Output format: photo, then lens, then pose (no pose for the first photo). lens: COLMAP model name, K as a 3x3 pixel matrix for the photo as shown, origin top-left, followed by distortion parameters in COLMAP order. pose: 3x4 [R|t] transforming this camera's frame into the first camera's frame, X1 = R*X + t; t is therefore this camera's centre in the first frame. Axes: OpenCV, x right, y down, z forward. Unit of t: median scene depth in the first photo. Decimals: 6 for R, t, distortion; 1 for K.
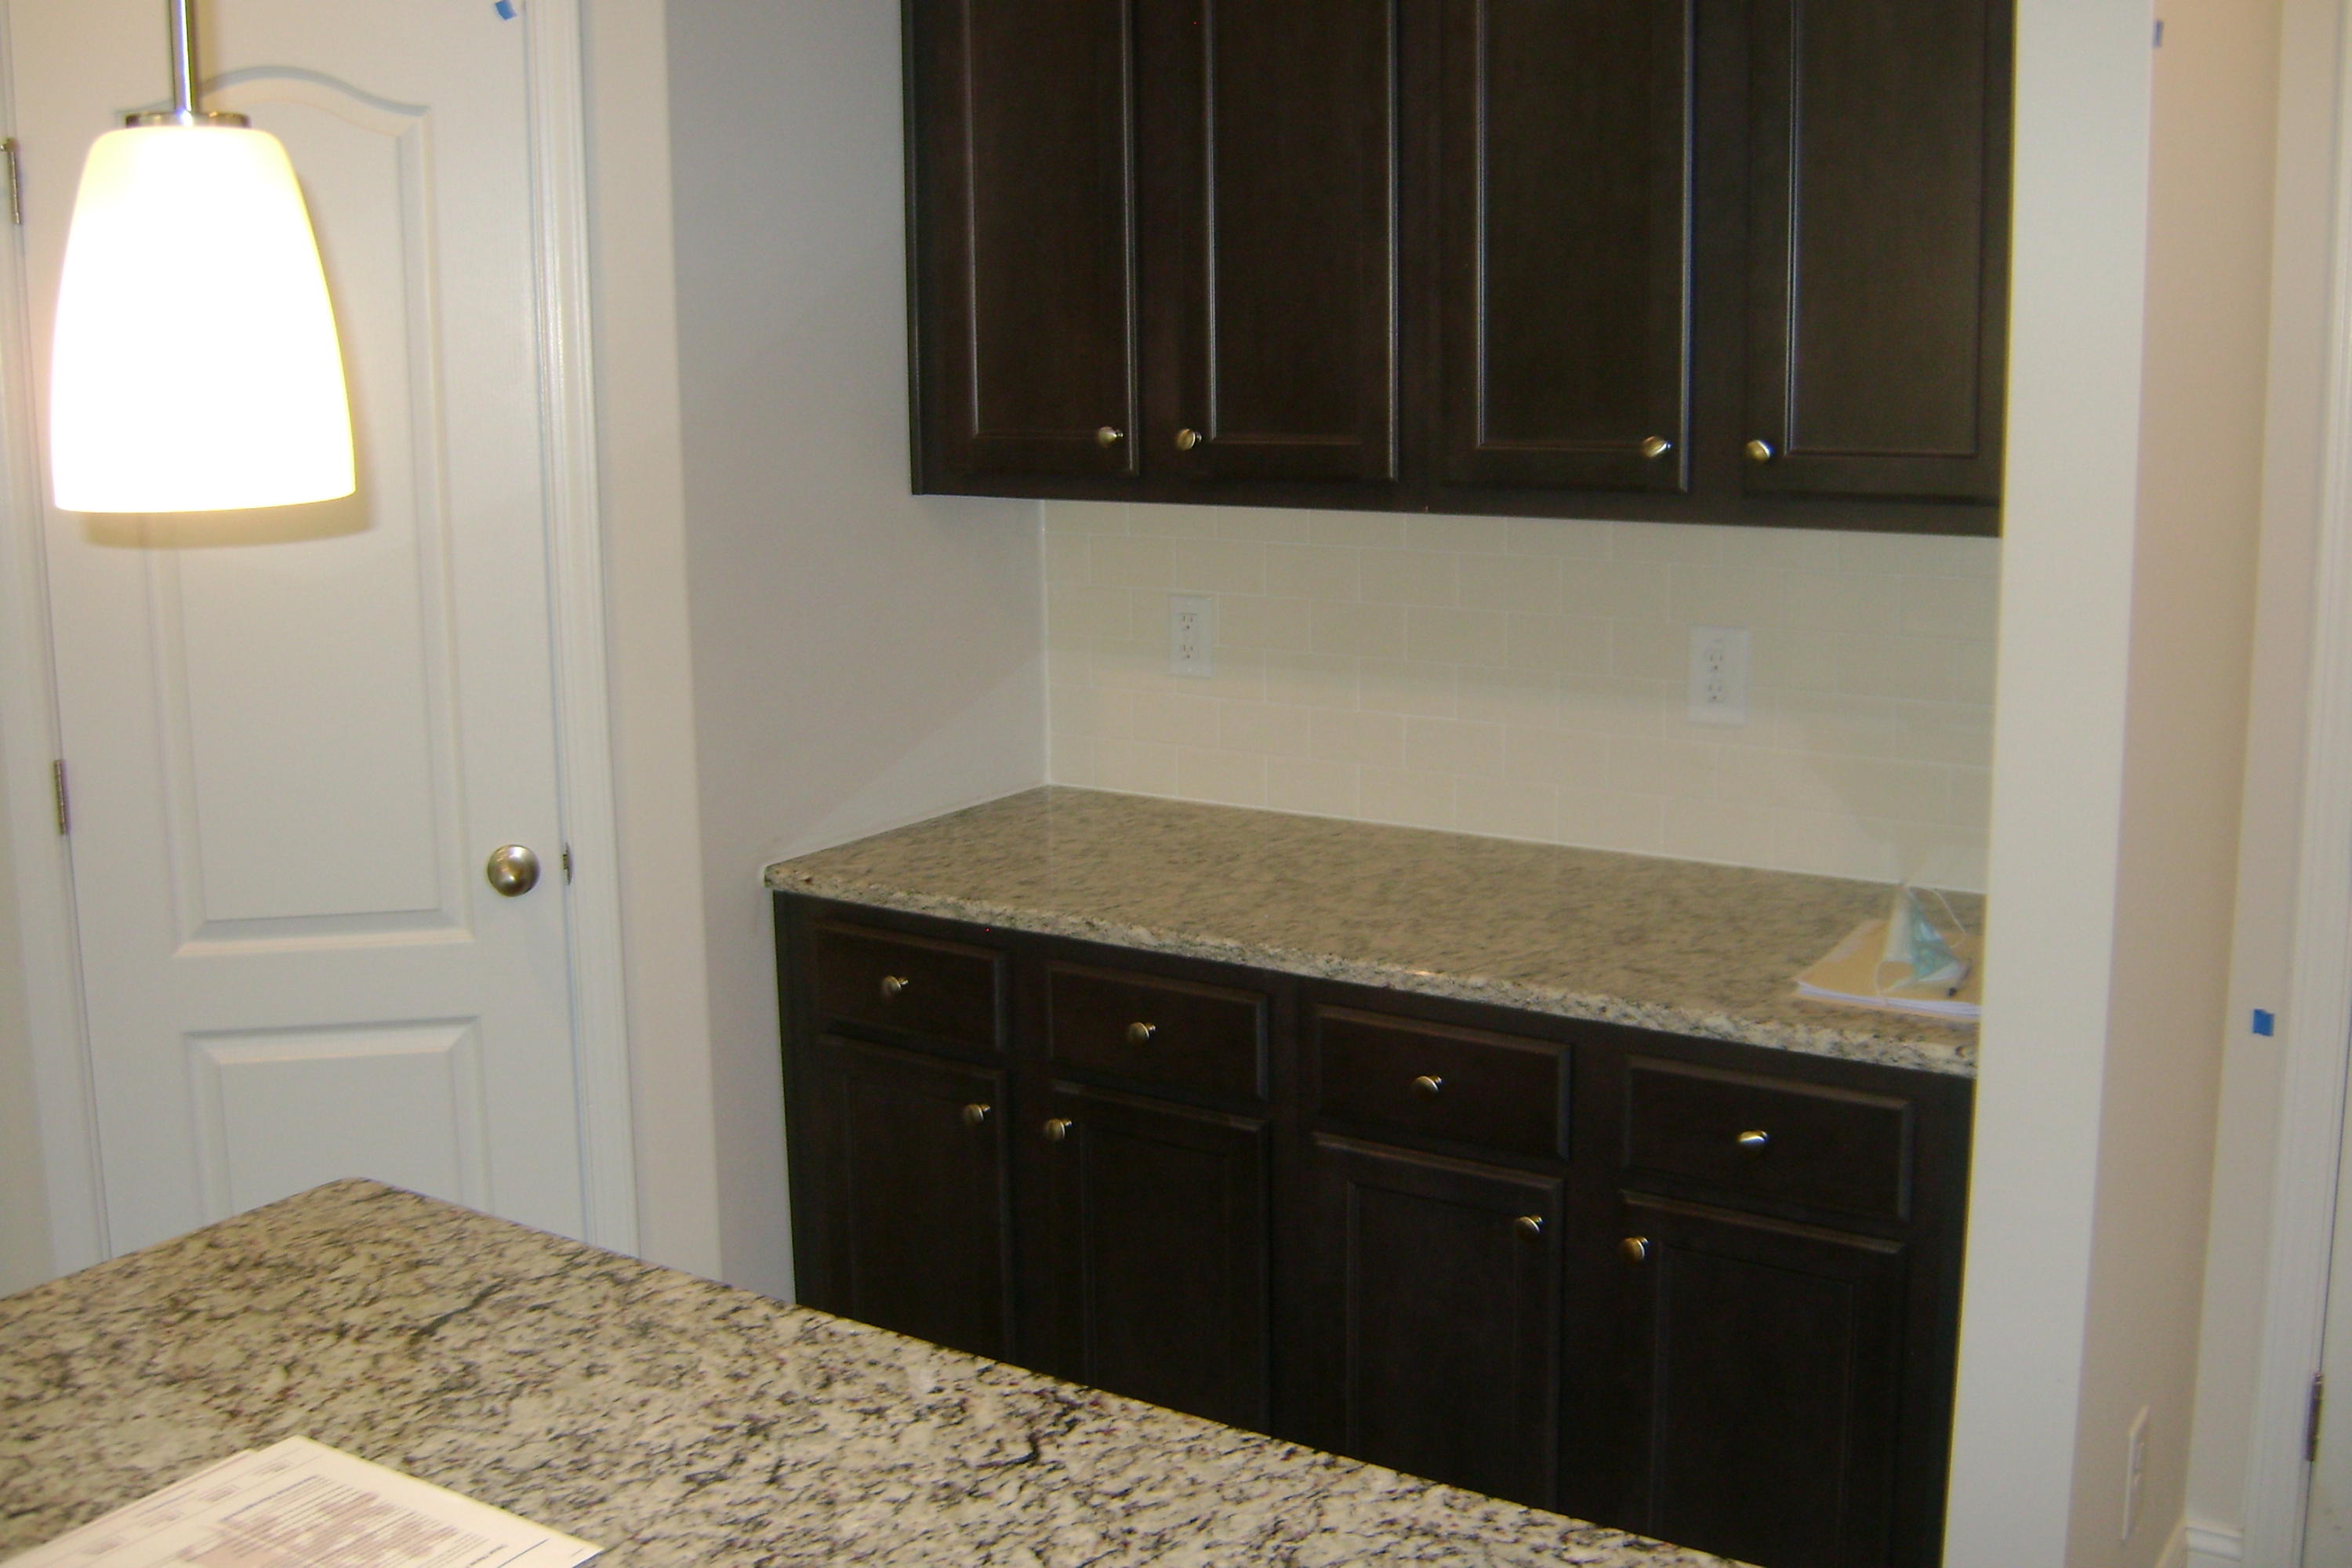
lens RADIAL K [[2447.1, 0, 1180.5], [0, 2447.1, 735.5], [0, 0, 1]] dist [-0.085139, -0.002253]
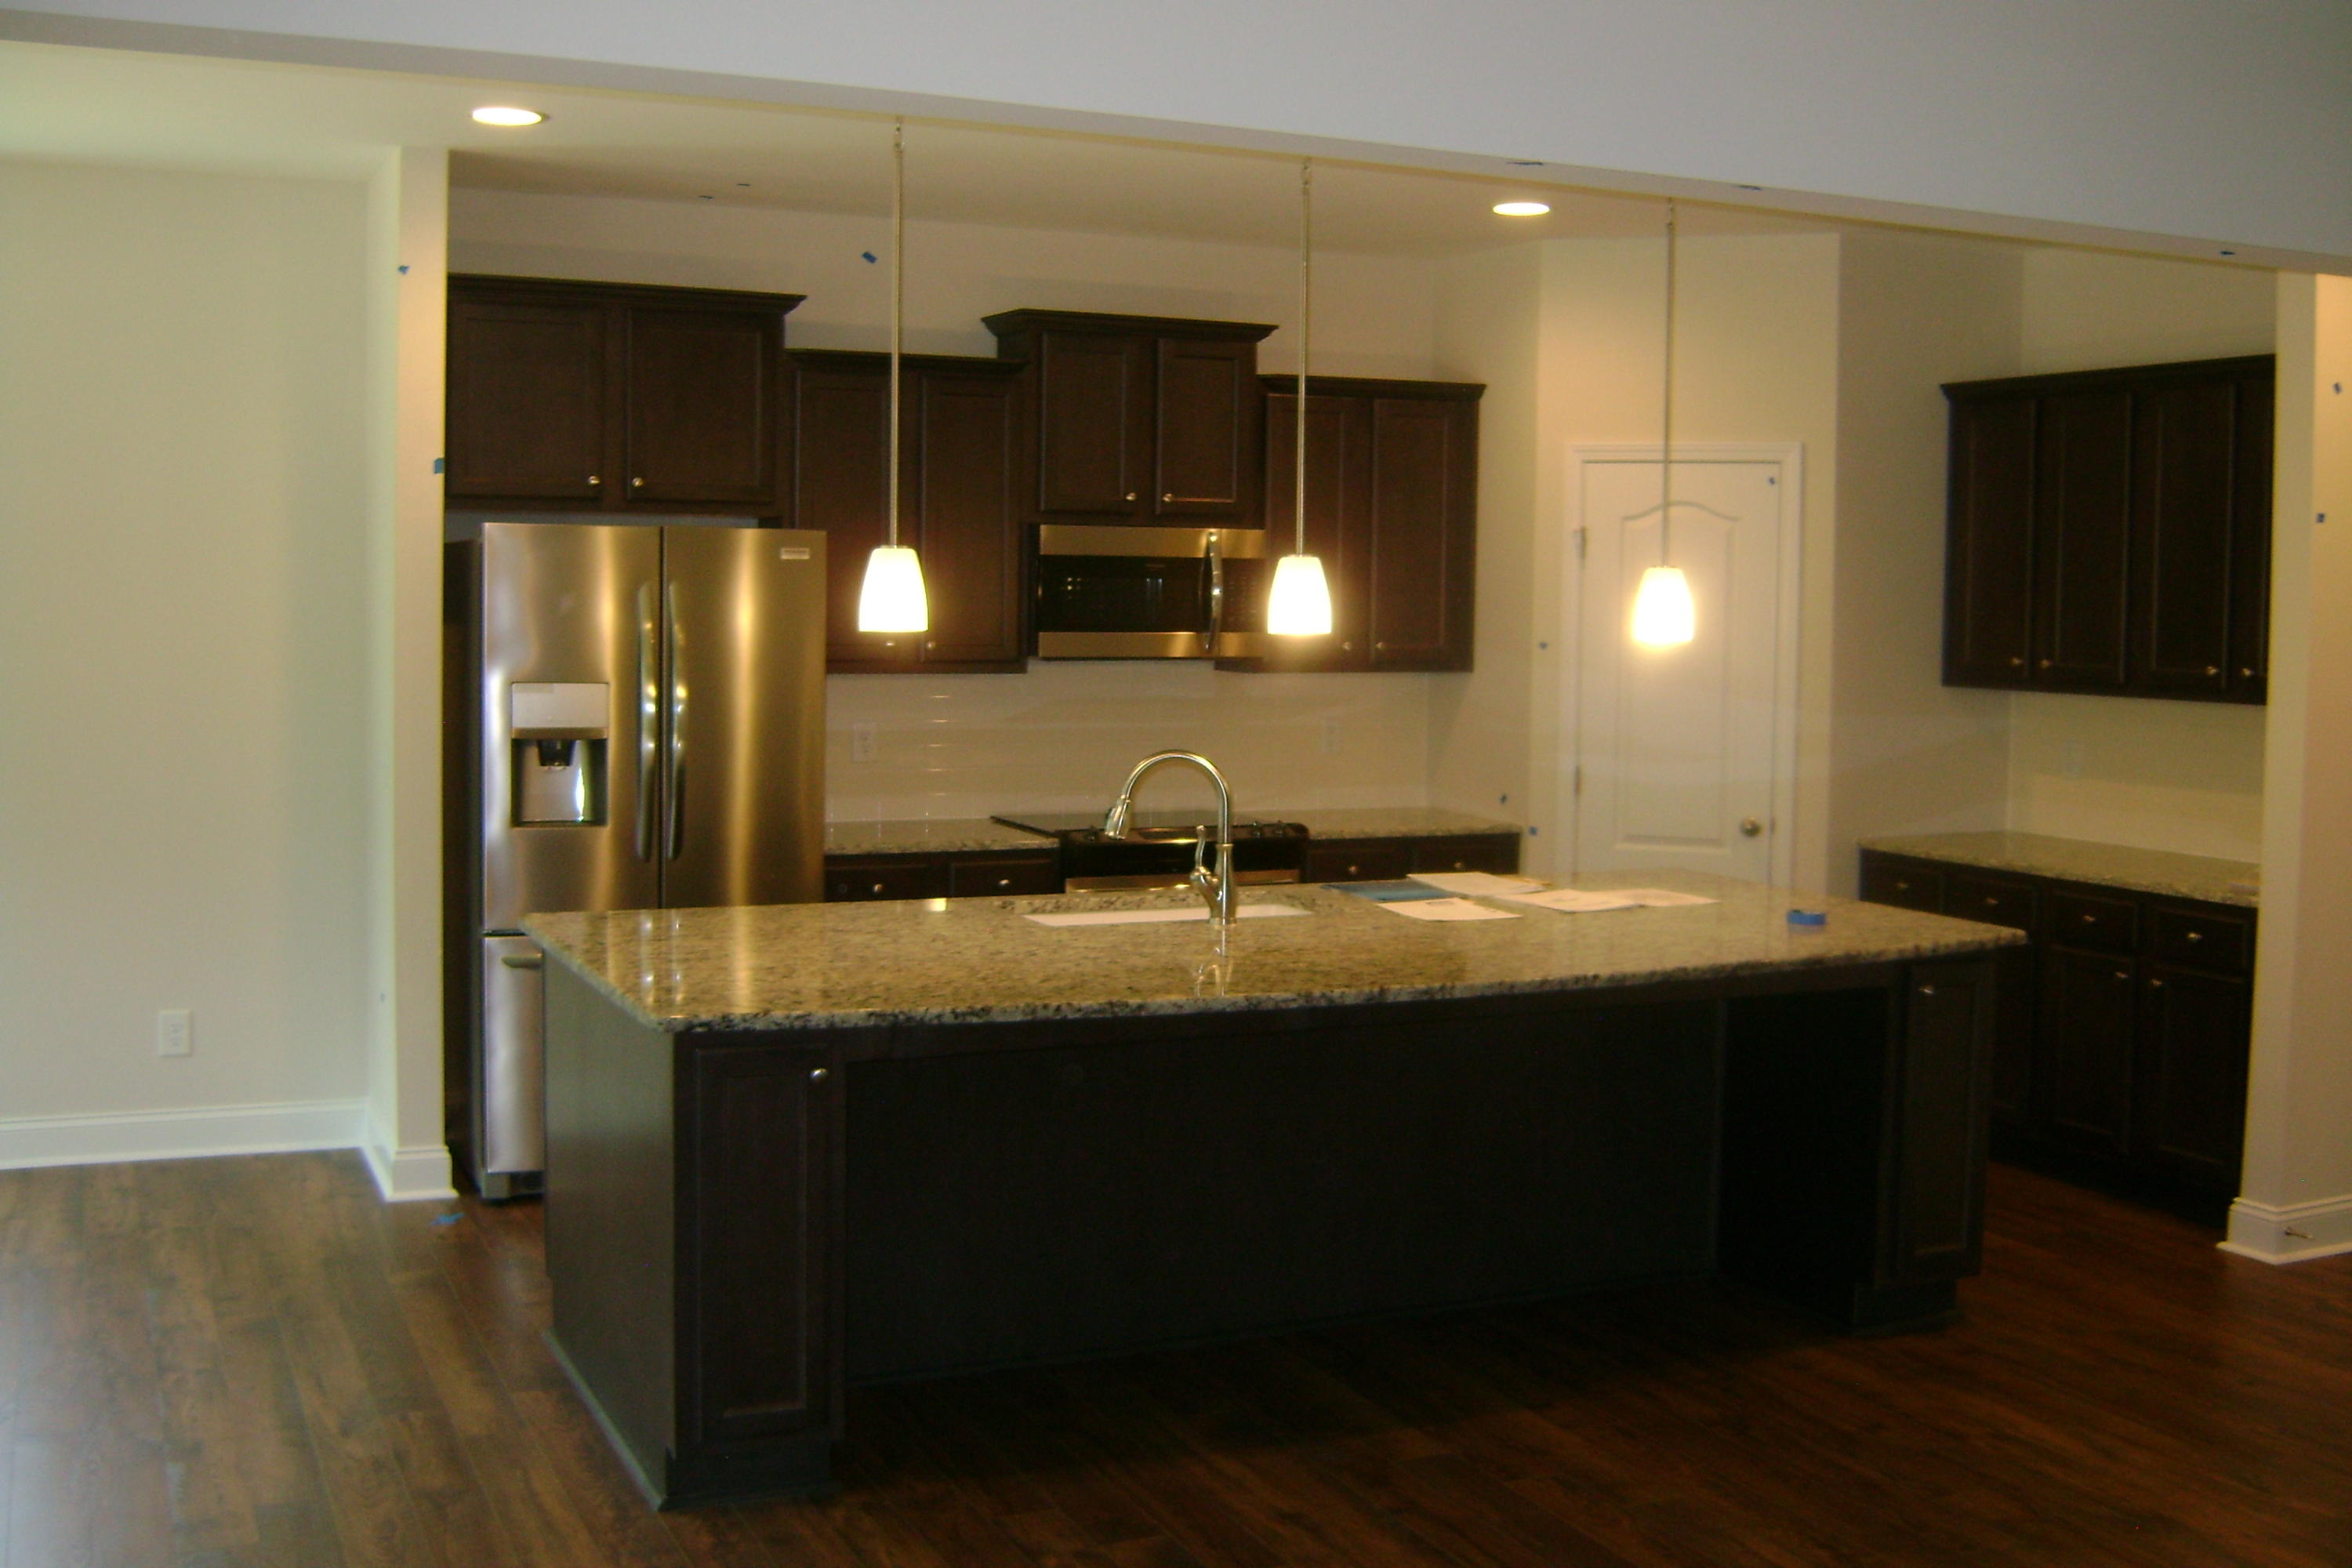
lens RADIAL K [[2447.1, 0, 1180.5], [0, 2447.1, 735.5], [0, 0, 1]] dist [-0.085139, -0.002253]
pose [[0.858834, 0.054639, -0.509332, 0.482012], [-0.100641, 0.992914, -0.063186, 0.179160], [0.502271, 0.105526, 0.858247, -1.418215]]
